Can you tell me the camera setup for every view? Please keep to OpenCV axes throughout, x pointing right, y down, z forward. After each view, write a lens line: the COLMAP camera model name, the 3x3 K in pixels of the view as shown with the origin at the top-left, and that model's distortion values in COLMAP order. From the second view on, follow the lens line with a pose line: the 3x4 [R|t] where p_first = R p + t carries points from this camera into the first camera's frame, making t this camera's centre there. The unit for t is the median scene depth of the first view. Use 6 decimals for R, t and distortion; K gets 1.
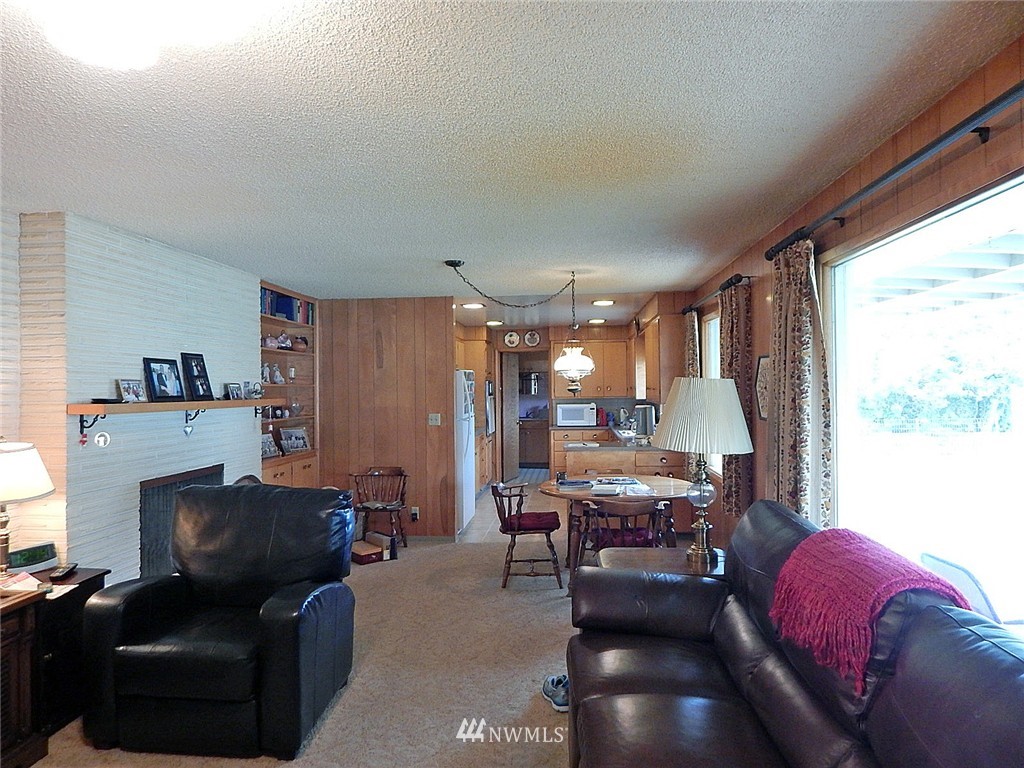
lens RADIAL K [[664.6, 0, 513.1], [0, 664.6, 385.2], [0, 0, 1]] dist [0.000774, -0.008342]
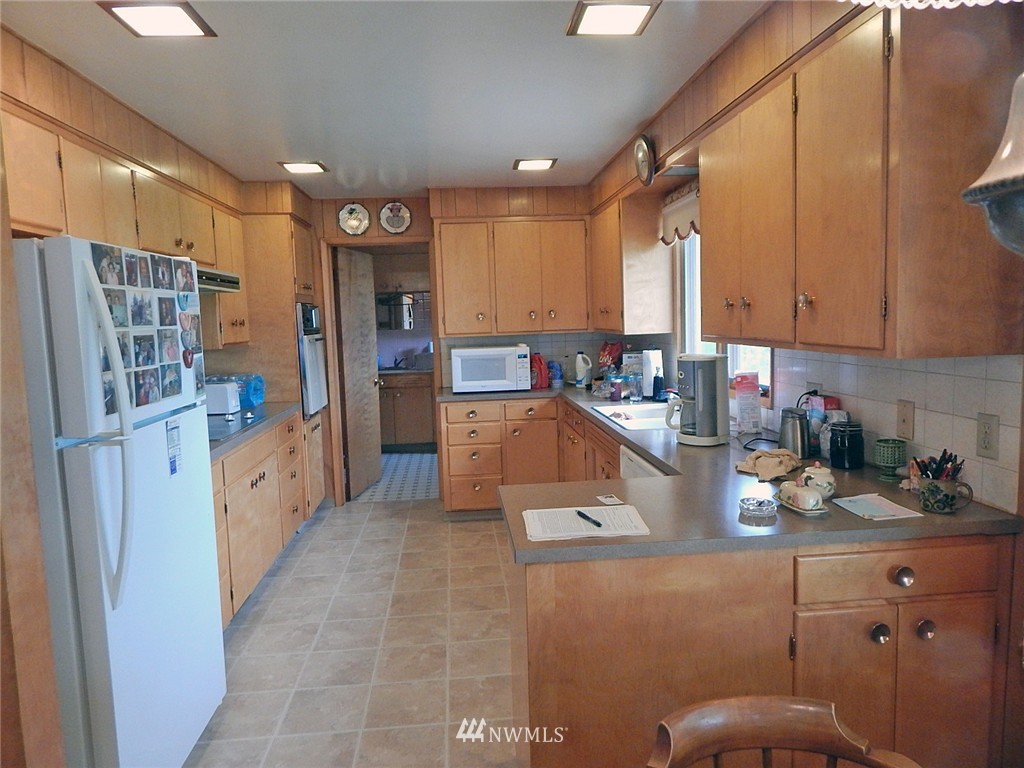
lens RADIAL K [[664.6, 0, 514.8], [0, 664.6, 381.3], [0, 0, 1]] dist [0.000774, -0.008342]
pose [[0.982634, -0.038447, 0.181528, 0.021566], [0.021421, 0.995262, 0.094835, 0.006808], [-0.184314, -0.089300, 0.978802, 0.484523]]
